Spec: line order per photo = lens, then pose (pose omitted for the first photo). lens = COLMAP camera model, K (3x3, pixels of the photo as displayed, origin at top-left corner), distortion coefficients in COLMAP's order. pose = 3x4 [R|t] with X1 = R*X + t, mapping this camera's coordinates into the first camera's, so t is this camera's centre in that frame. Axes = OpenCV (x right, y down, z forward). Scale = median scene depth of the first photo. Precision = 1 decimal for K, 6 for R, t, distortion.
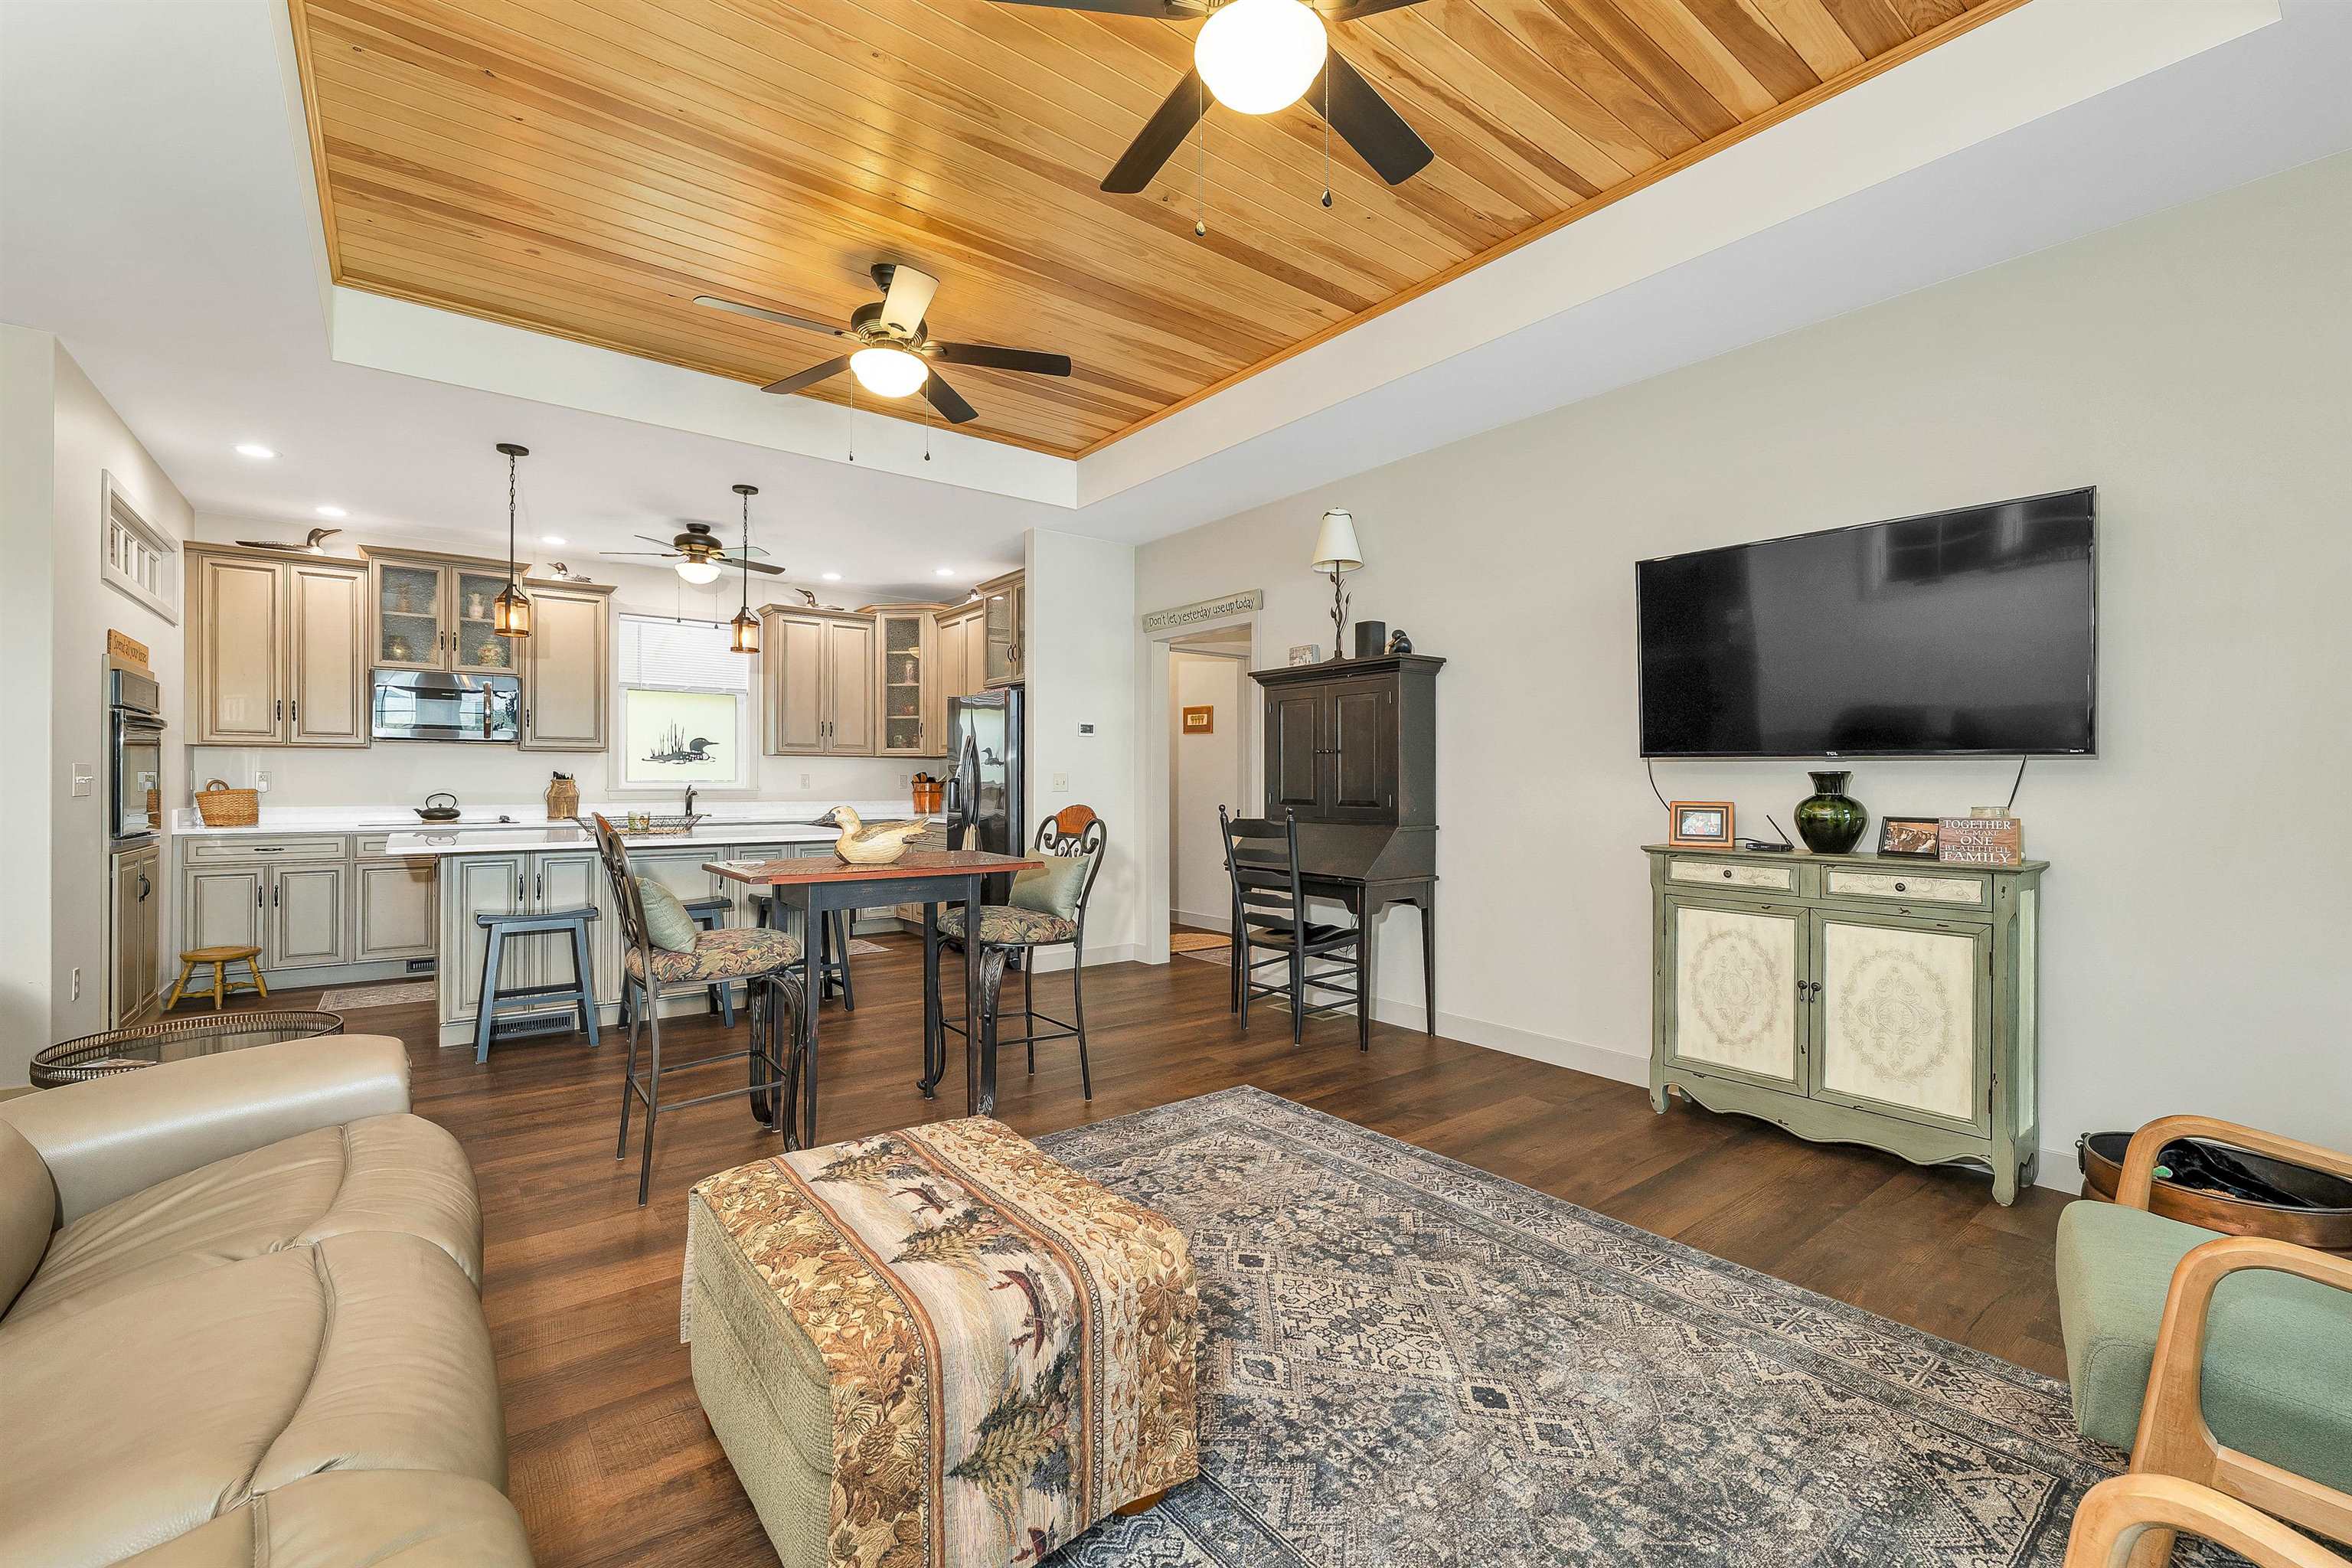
lens RADIAL K [[974.0, 0, 1178.2], [0, 974.0, 777.5], [0, 0, 1]] dist [0.004512, 0.000147]
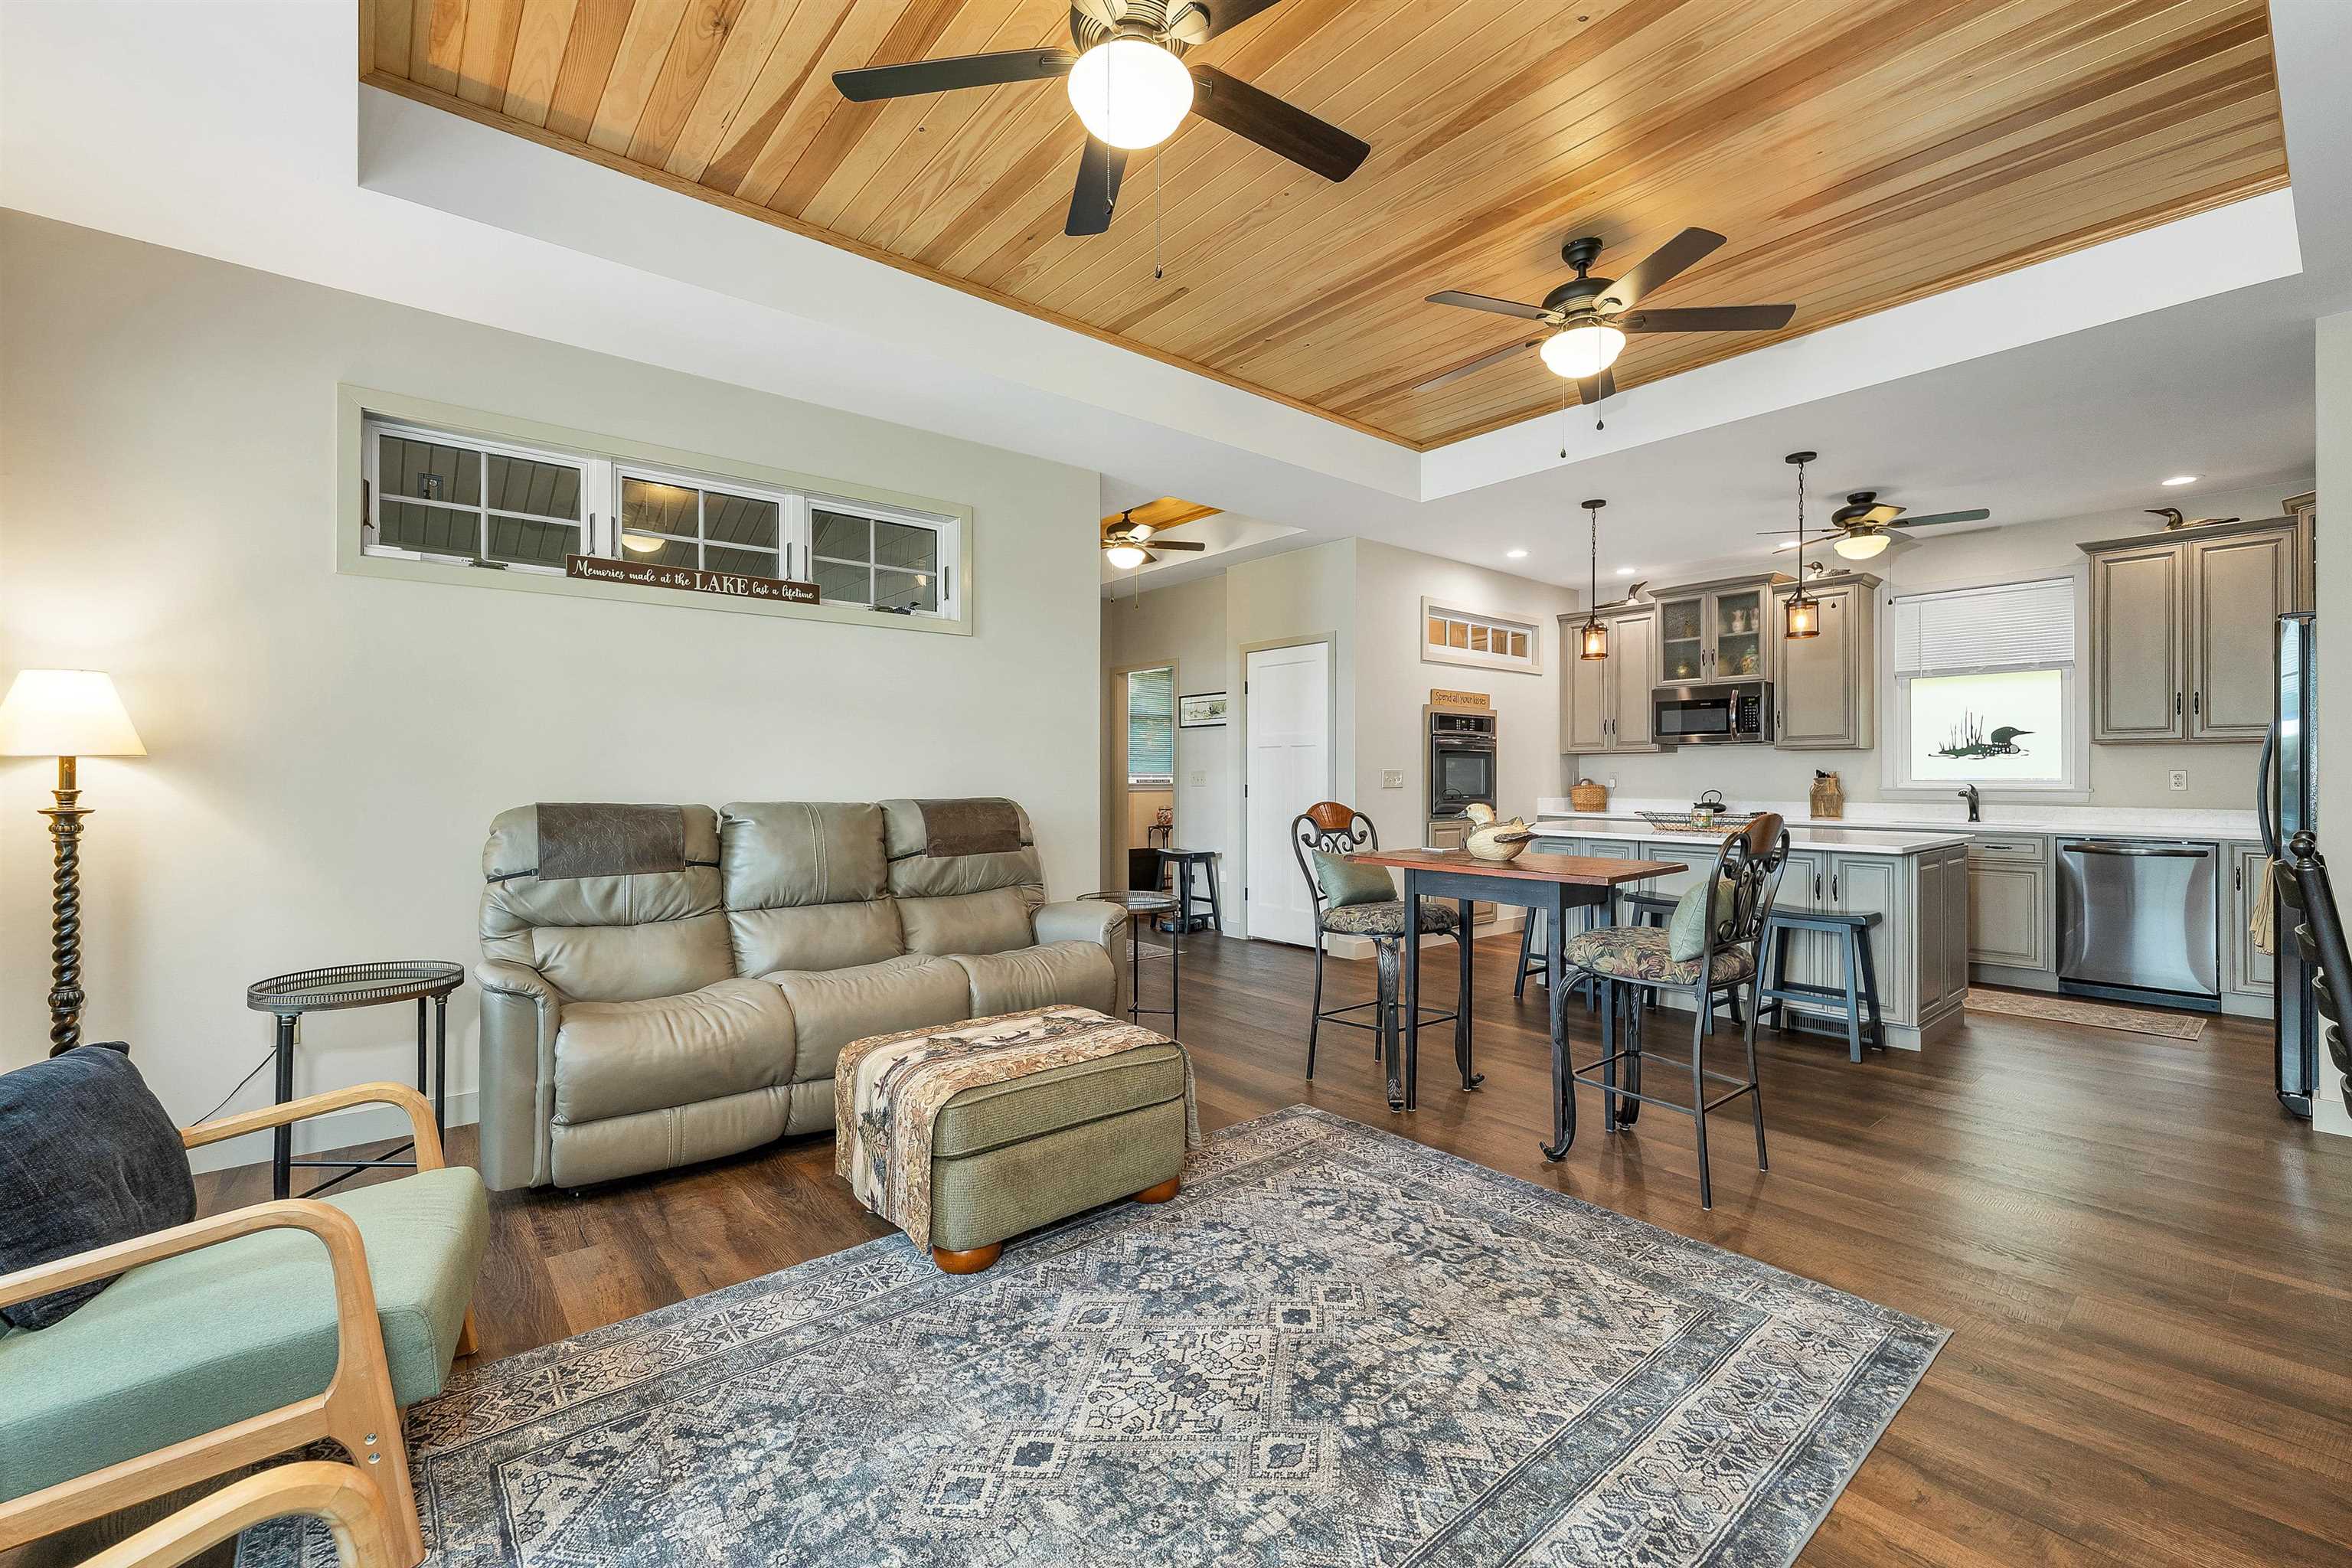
lens RADIAL K [[974.0, 0, 1178.2], [0, 974.0, 777.5], [0, 0, 1]] dist [0.004512, 0.000147]
pose [[0.035743, -0.001389, -0.999360, 0.757802], [0.003627, 0.999993, -0.001261, 0.001205], [0.999354, -0.003579, 0.035748, 0.675175]]
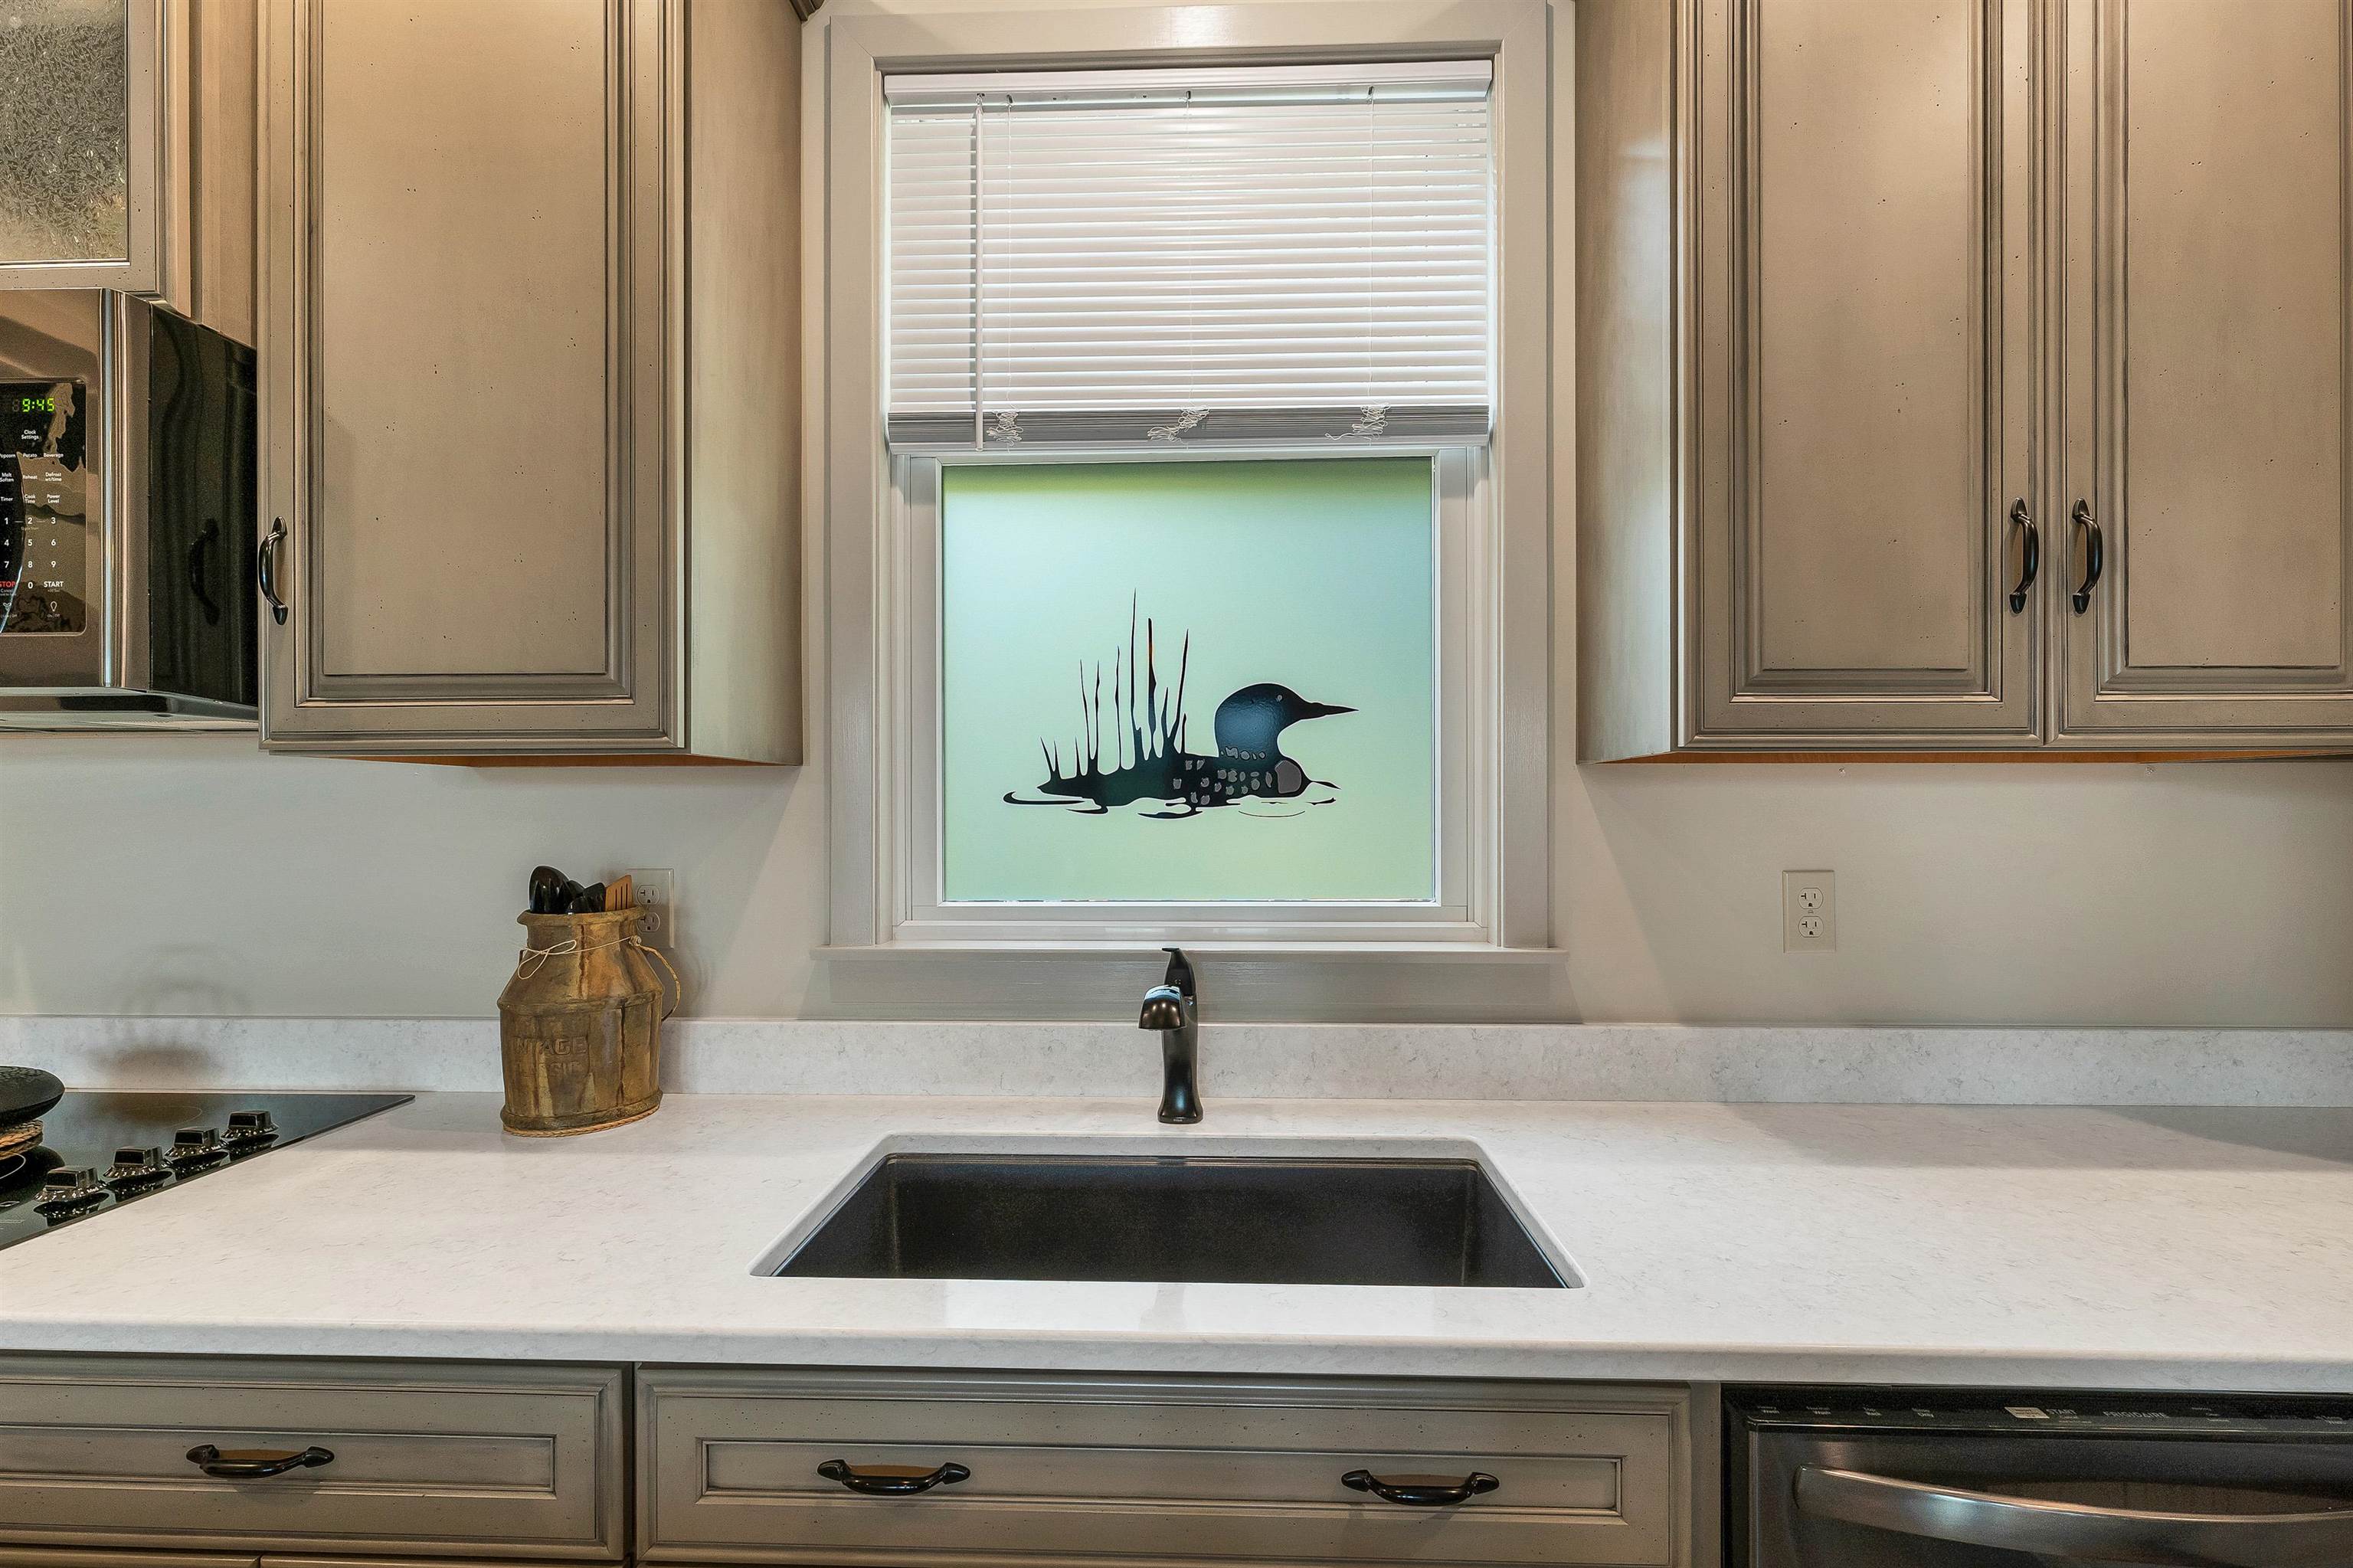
lens RADIAL K [[986.3, 0, 1176.8], [0, 986.3, 806.8], [0, 0, 1]] dist [0.001648, -0.000001]
pose [[0.766527, -0.004192, -0.642199, -0.925187], [0.004482, 0.999989, -0.001178, -0.038850], [0.642197, -0.001975, 0.766537, 2.059737]]
